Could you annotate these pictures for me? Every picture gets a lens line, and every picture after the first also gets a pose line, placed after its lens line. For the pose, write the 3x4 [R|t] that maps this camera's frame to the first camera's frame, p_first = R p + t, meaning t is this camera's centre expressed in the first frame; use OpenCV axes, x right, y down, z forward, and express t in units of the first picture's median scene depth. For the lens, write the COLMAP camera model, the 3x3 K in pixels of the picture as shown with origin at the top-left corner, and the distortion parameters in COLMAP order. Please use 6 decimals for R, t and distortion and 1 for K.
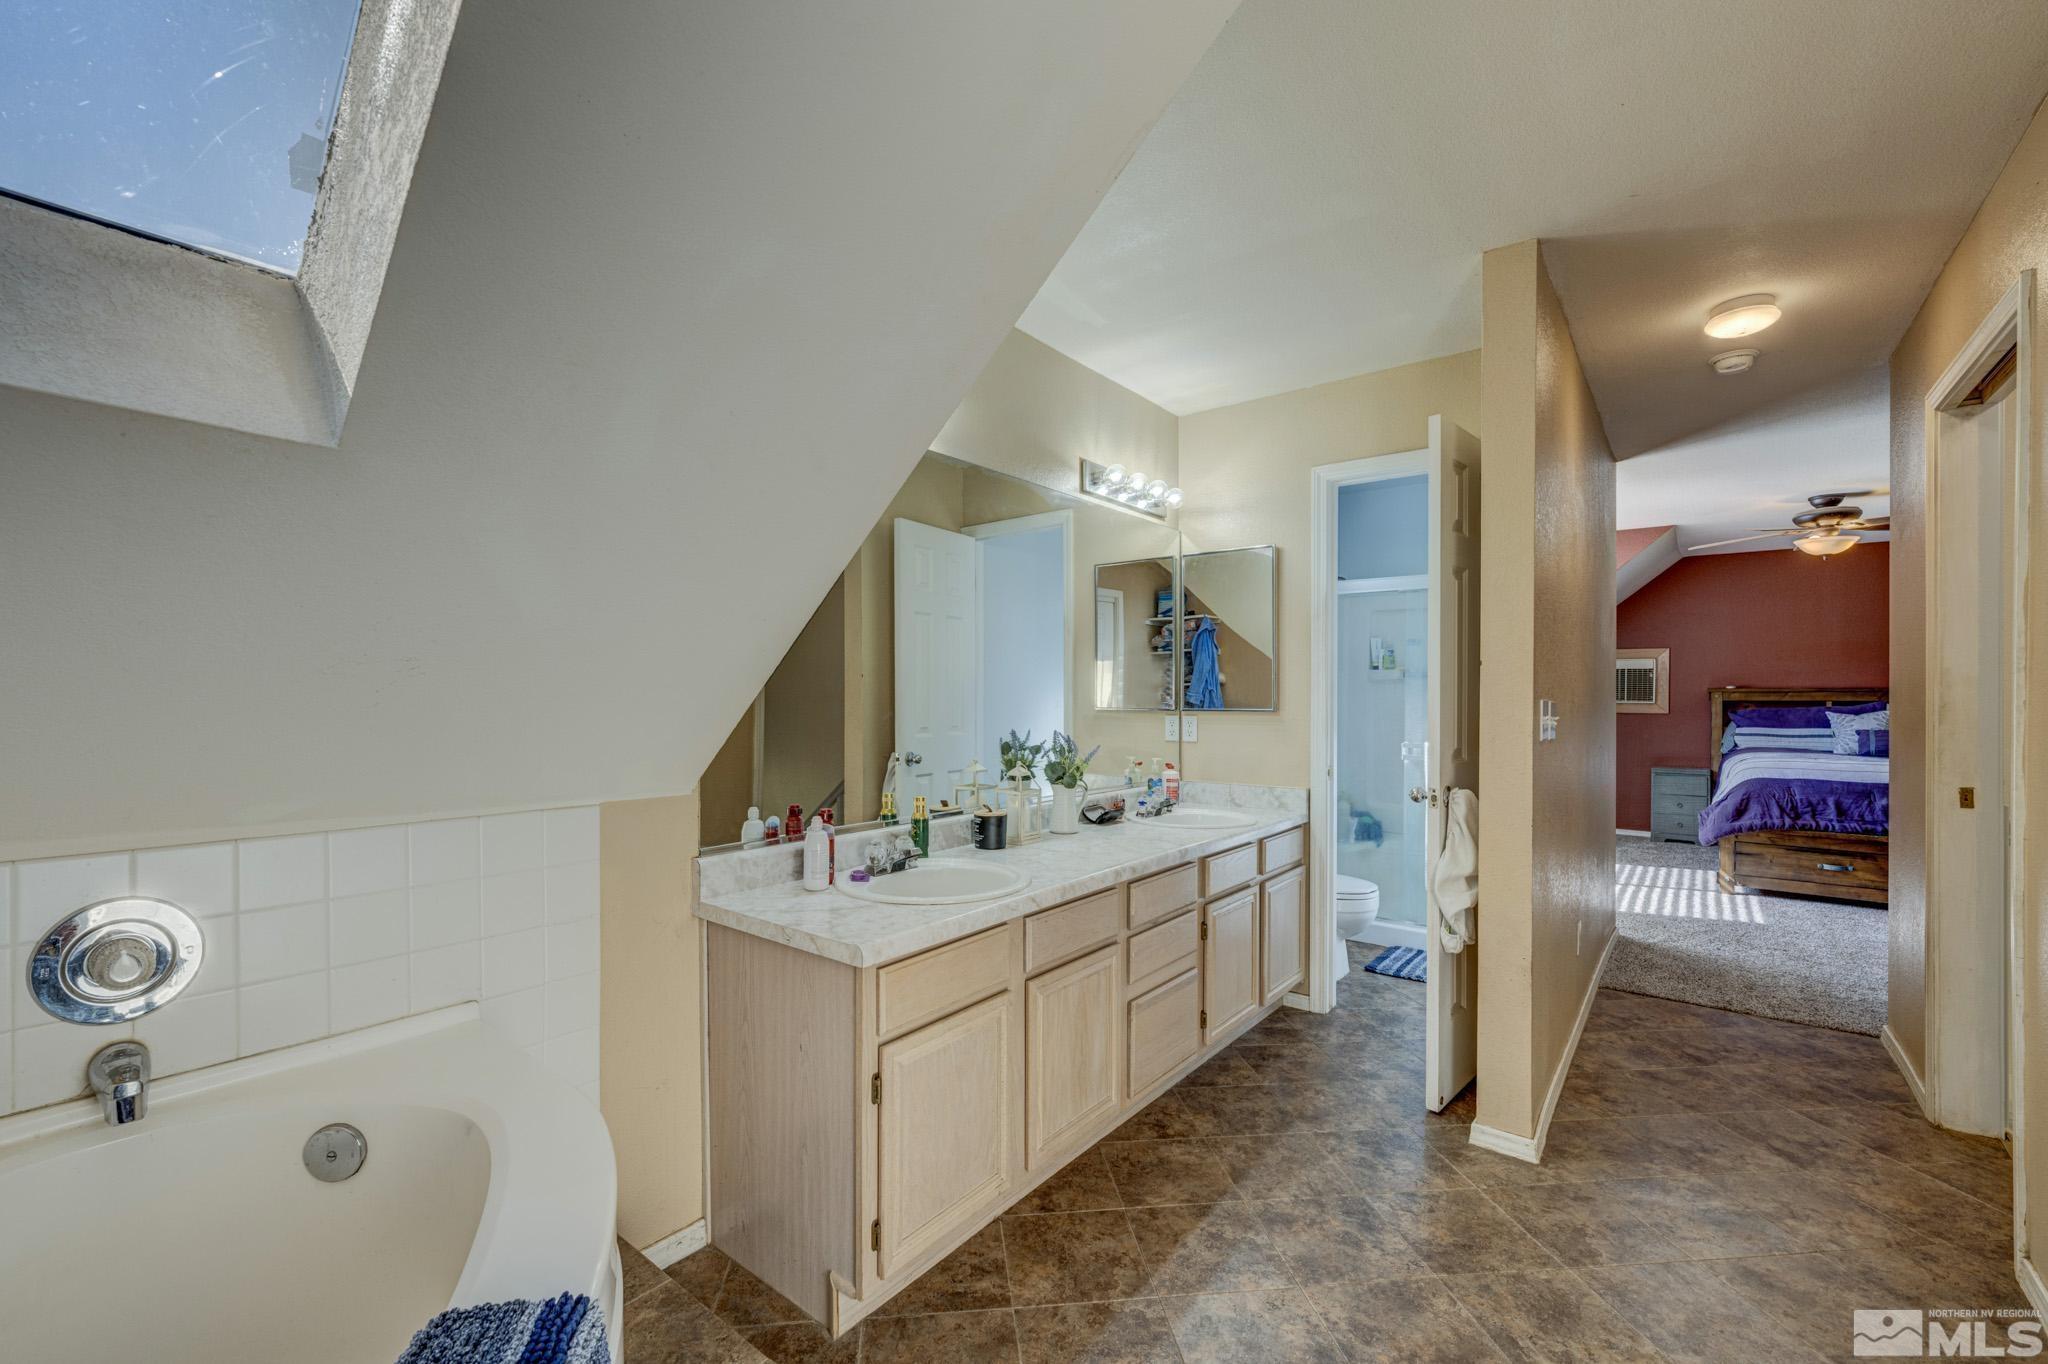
lens RADIAL K [[824.4, 0, 1025.6], [0, 824.4, 701.0], [0, 0, 1]] dist [-0.000177, 0.000470]
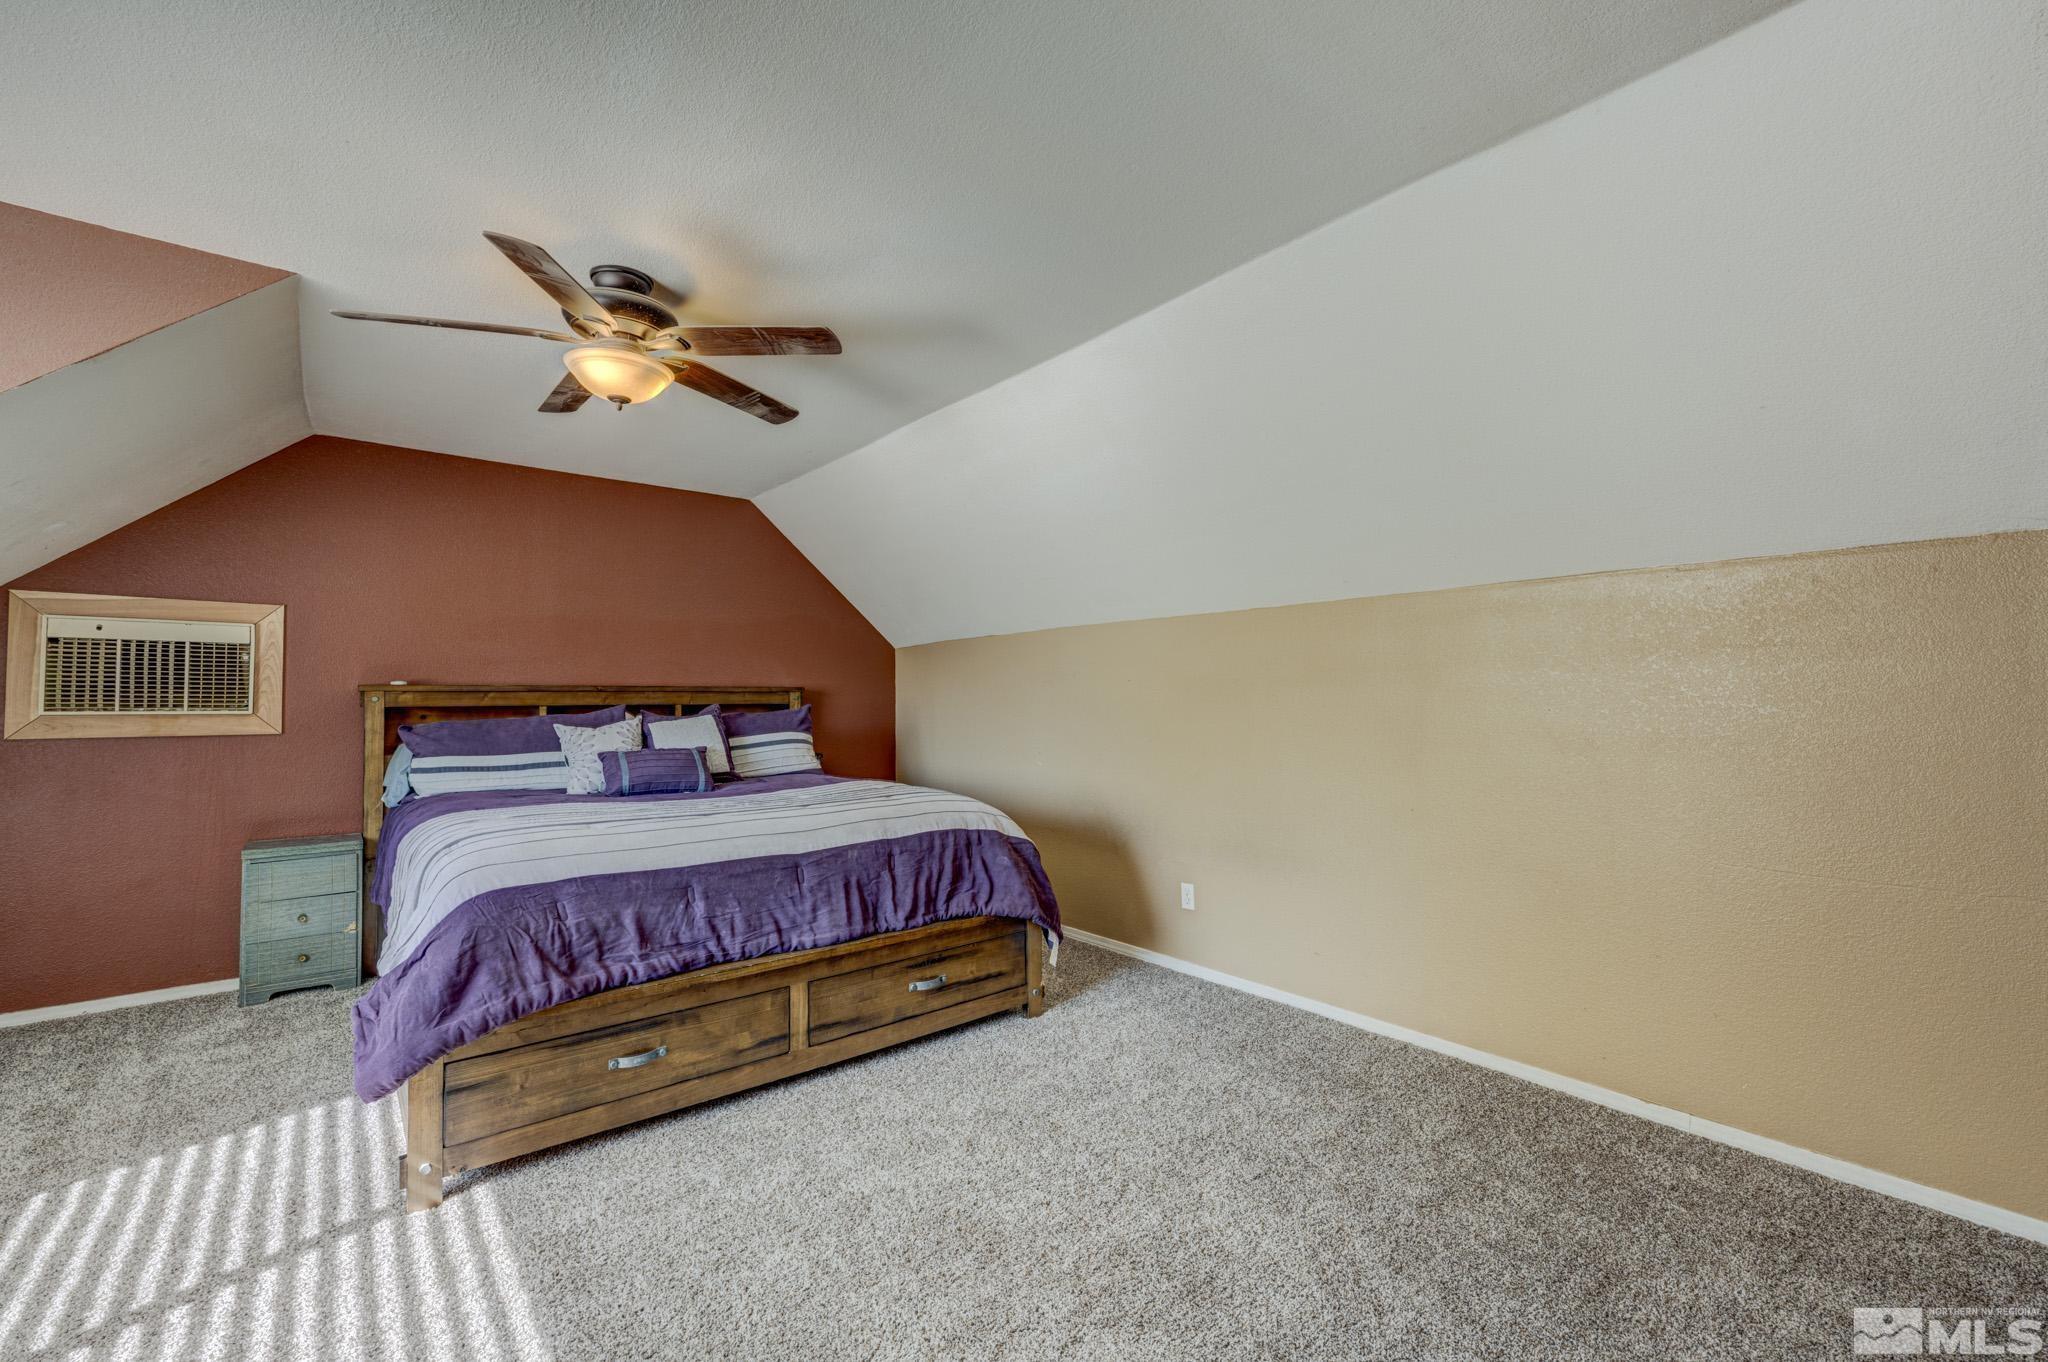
lens RADIAL K [[837.0, 0, 1019.9], [0, 837.0, 684.1], [0, 0, 1]] dist [0.001929, 0.000572]
pose [[0.194212, 0.018393, 0.980787, 0.468902], [0.008991, 0.999749, -0.020529, -0.000593], [-0.980918, 0.012806, 0.193998, 0.588399]]
